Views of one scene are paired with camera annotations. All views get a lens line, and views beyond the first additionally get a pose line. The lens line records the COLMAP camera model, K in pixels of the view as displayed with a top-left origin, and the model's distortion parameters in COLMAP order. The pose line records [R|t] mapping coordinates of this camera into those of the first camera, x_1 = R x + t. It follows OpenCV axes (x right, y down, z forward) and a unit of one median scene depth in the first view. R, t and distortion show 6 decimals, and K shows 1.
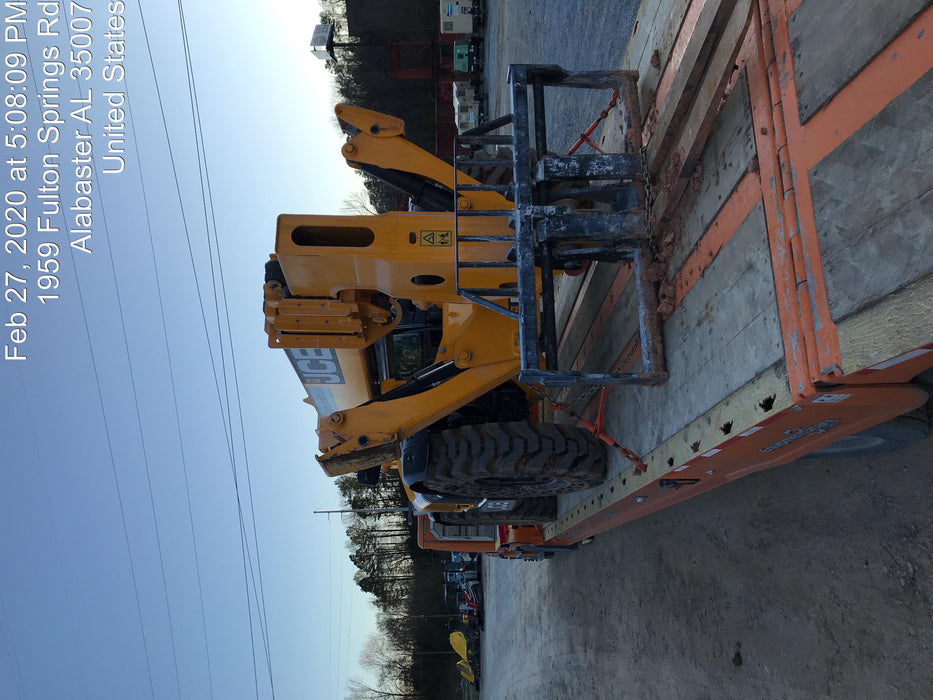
lens RADIAL K [[795.8, 0, 511.5], [0, 795.8, 339.1], [0, 0, 1]] dist [0.052584, -0.002270]
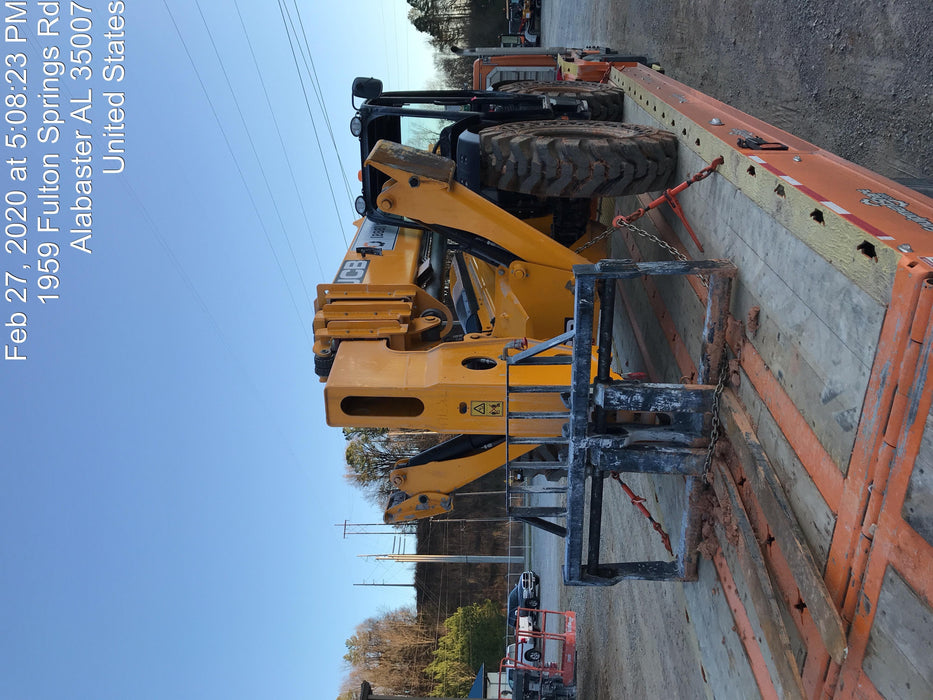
lens RADIAL K [[816.2, 0, 500.6], [0, 816.2, 350.7], [0, 0, 1]] dist [-0.004981, -0.001413]
pose [[0.996059, 0.064743, -0.060623, -0.024377], [-0.007260, 0.740720, 0.671775, -0.879696], [0.088397, -0.668688, 0.738270, 0.336166]]
